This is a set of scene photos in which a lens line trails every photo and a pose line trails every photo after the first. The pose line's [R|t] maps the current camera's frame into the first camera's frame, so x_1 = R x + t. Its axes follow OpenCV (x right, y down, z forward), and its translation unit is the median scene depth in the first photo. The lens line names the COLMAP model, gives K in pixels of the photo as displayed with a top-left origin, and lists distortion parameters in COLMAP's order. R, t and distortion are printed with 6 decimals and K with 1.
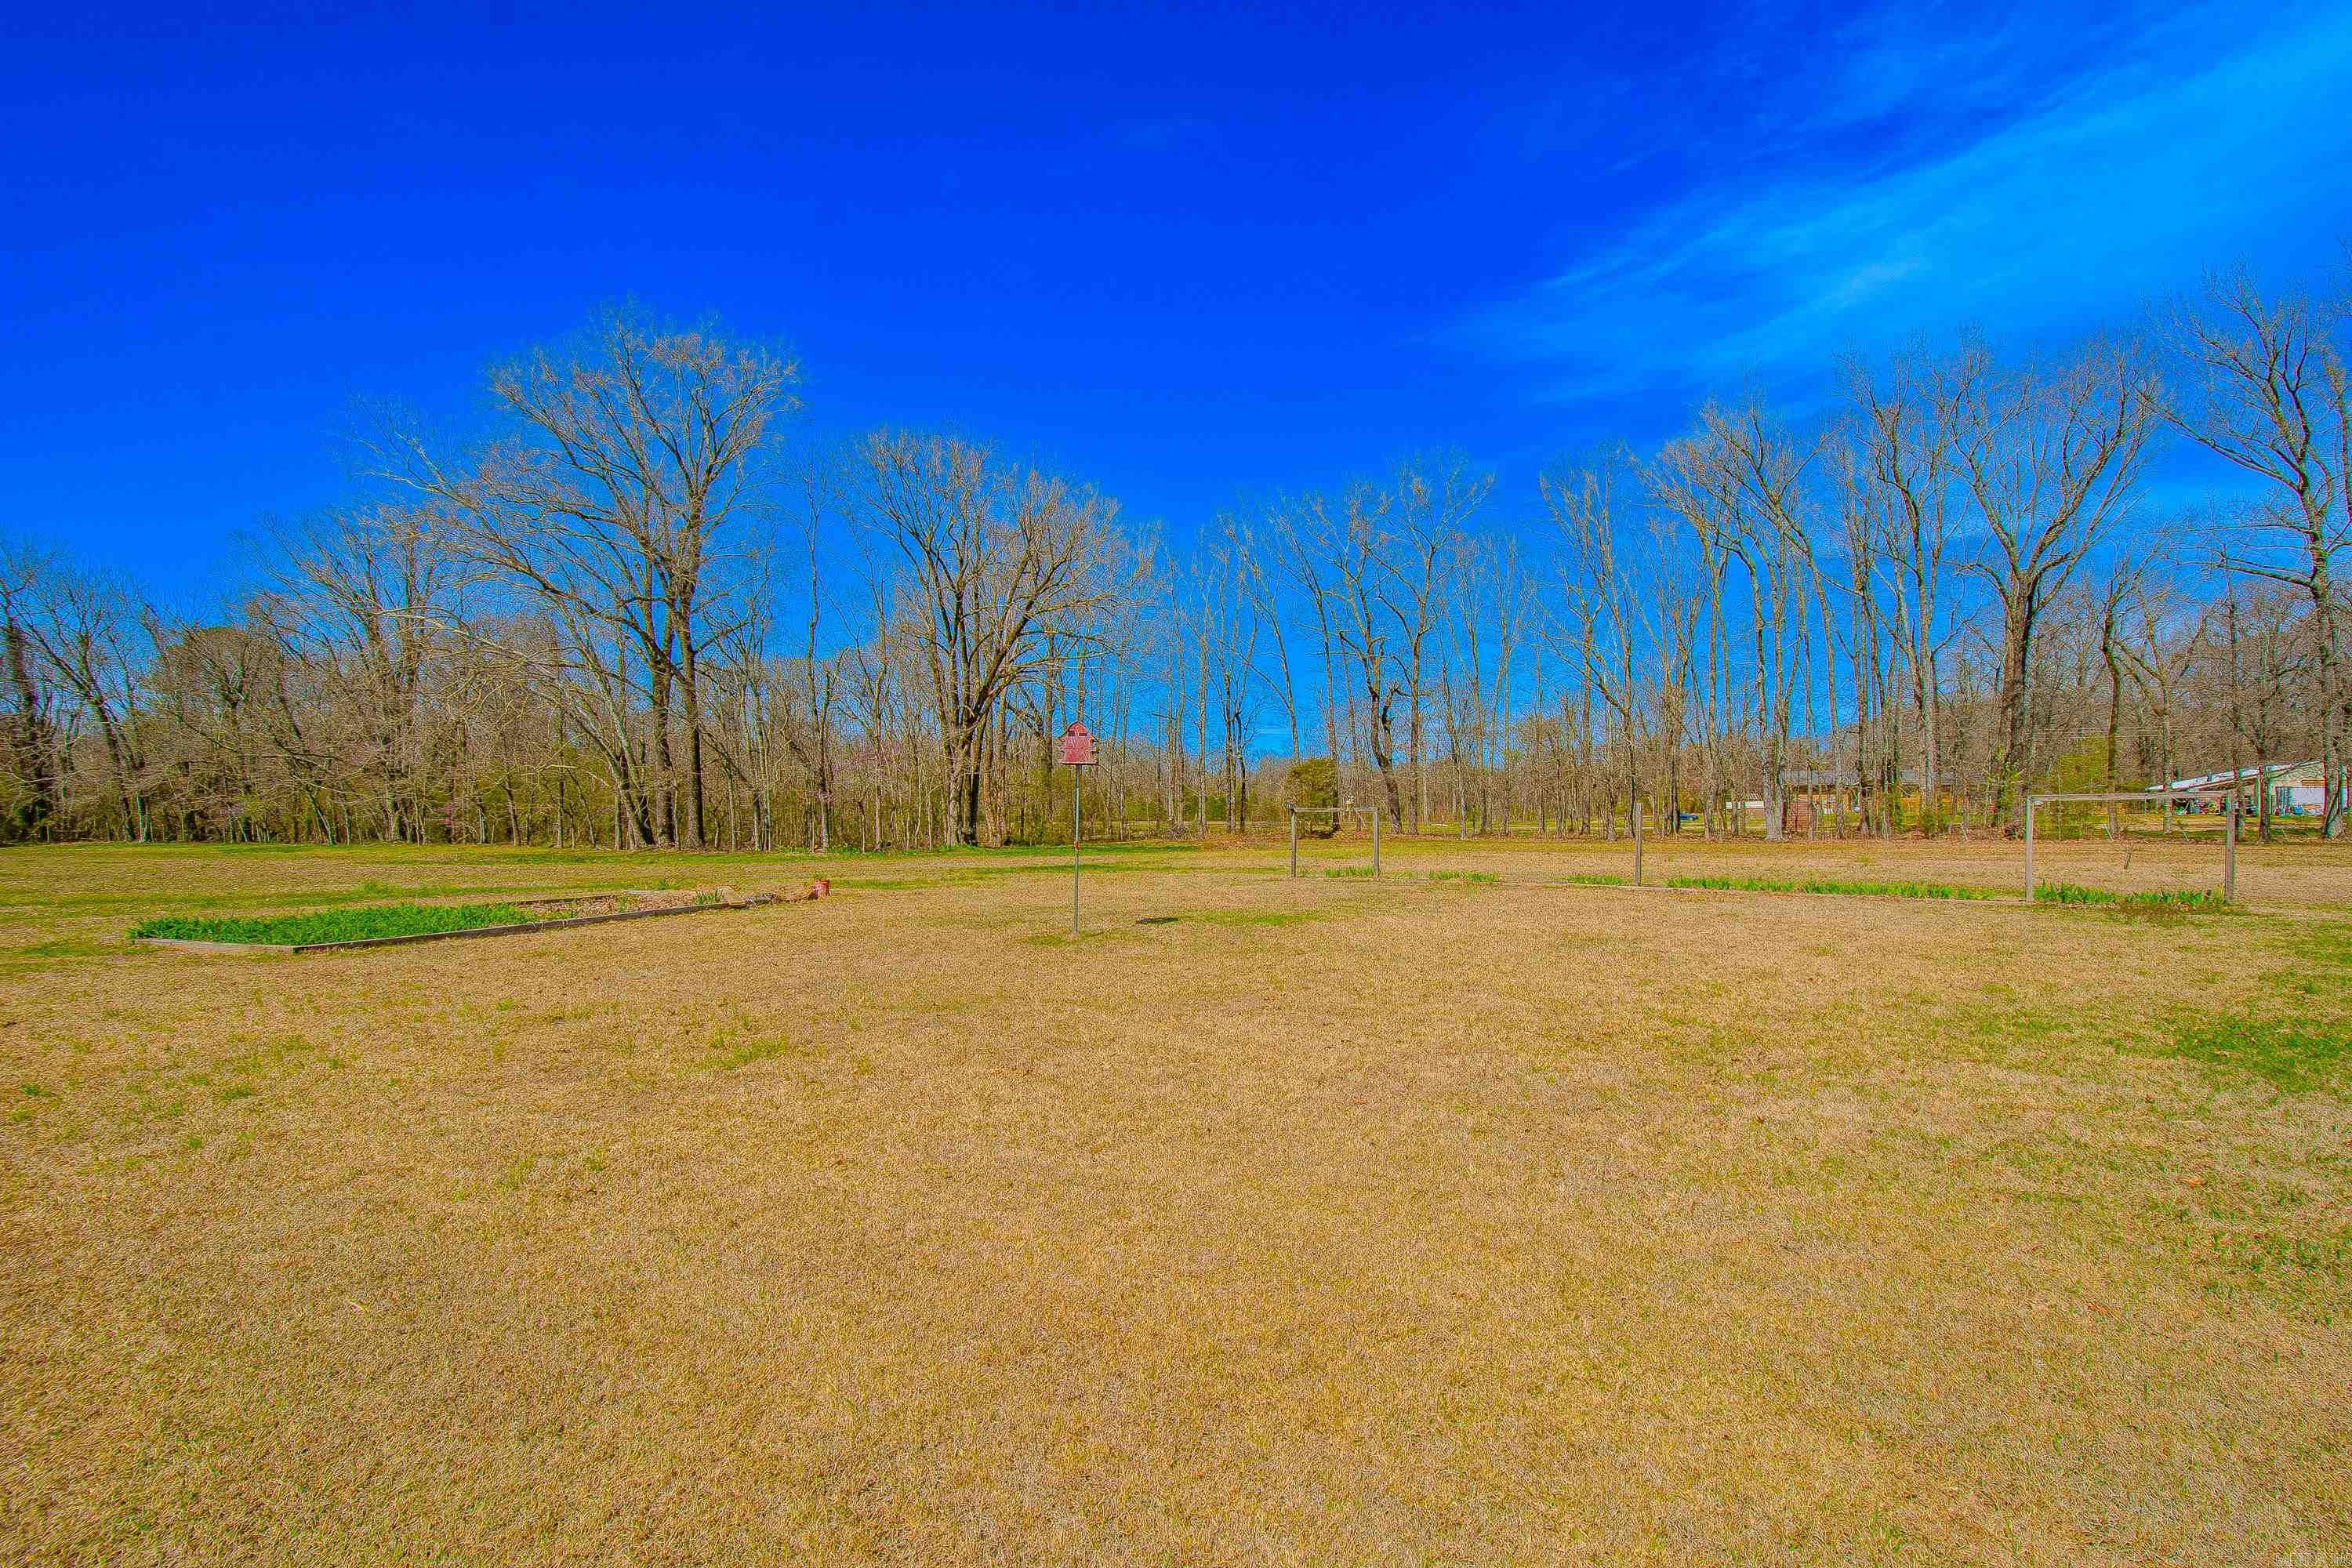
lens RADIAL K [[1056.6, 0, 1182.9], [0, 1056.6, 785.3], [0, 0, 1]] dist [-0.003946, -0.001398]
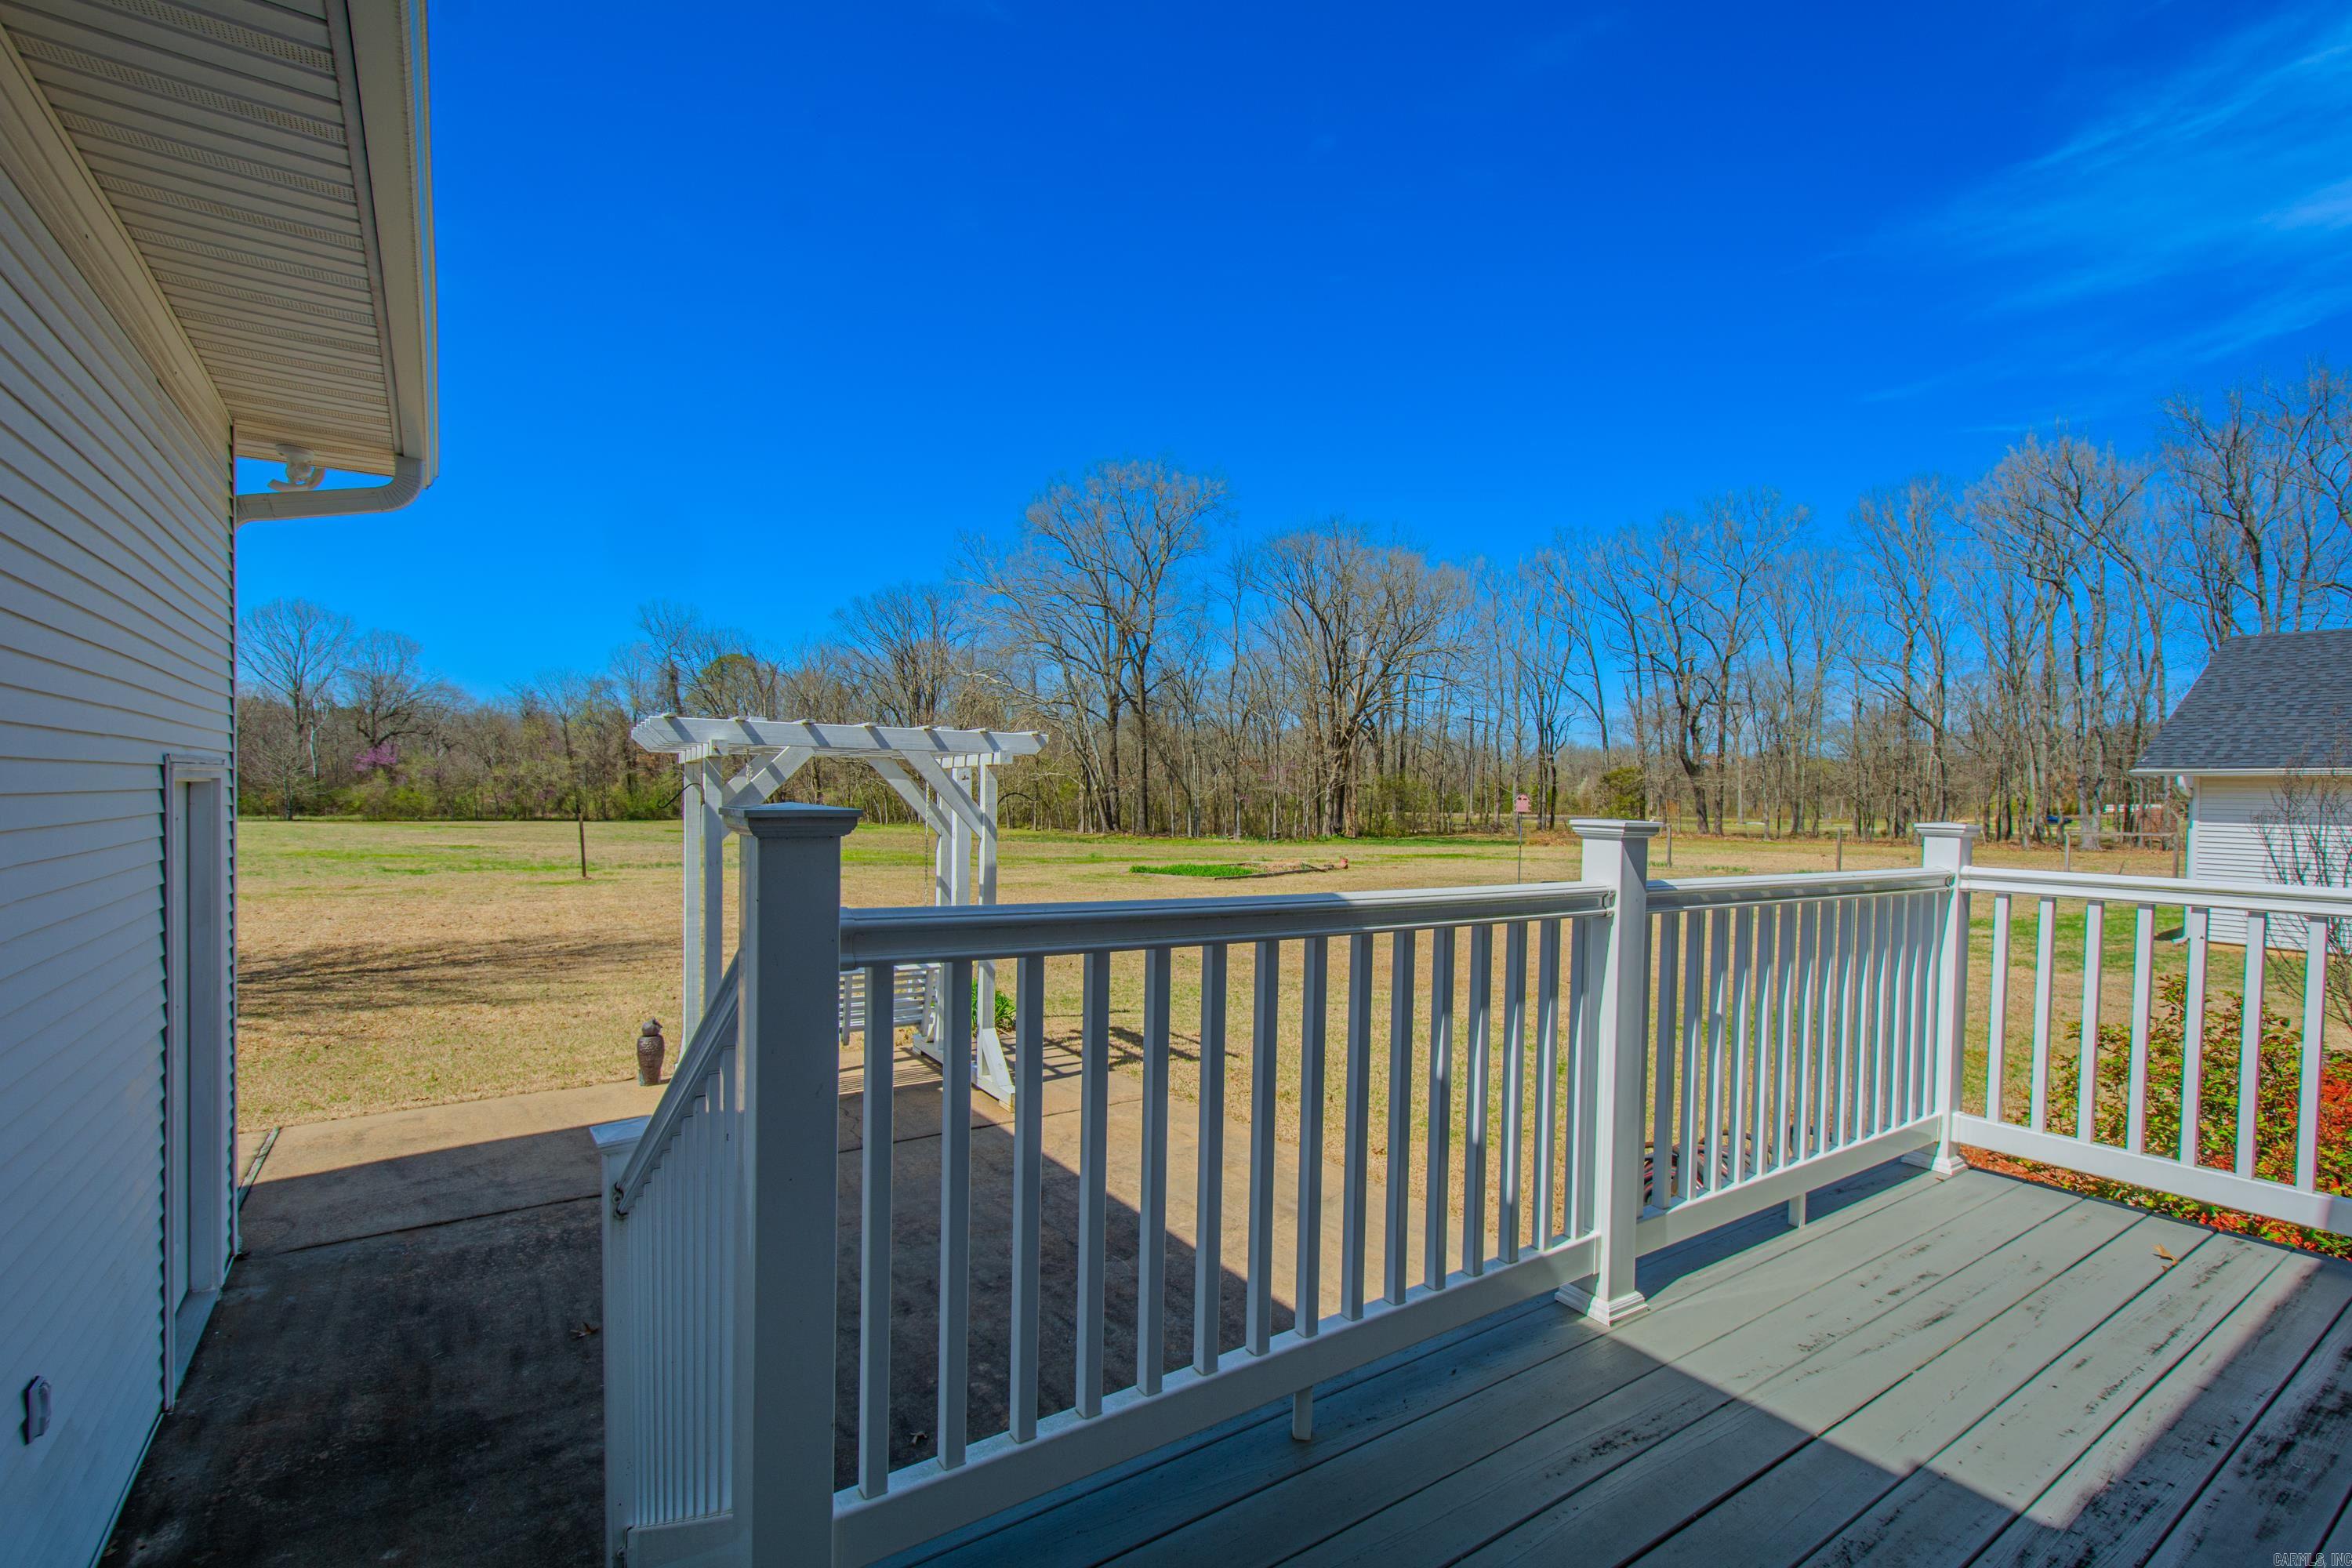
lens RADIAL K [[1056.6, 0, 1177.8], [0, 1056.6, 807.7], [0, 0, 1]] dist [-0.003946, -0.001398]
pose [[0.965648, 0.016701, -0.259316, -0.046200], [-0.008269, 0.999402, 0.033572, -0.015289], [0.259722, -0.030275, 0.965209, -0.230621]]
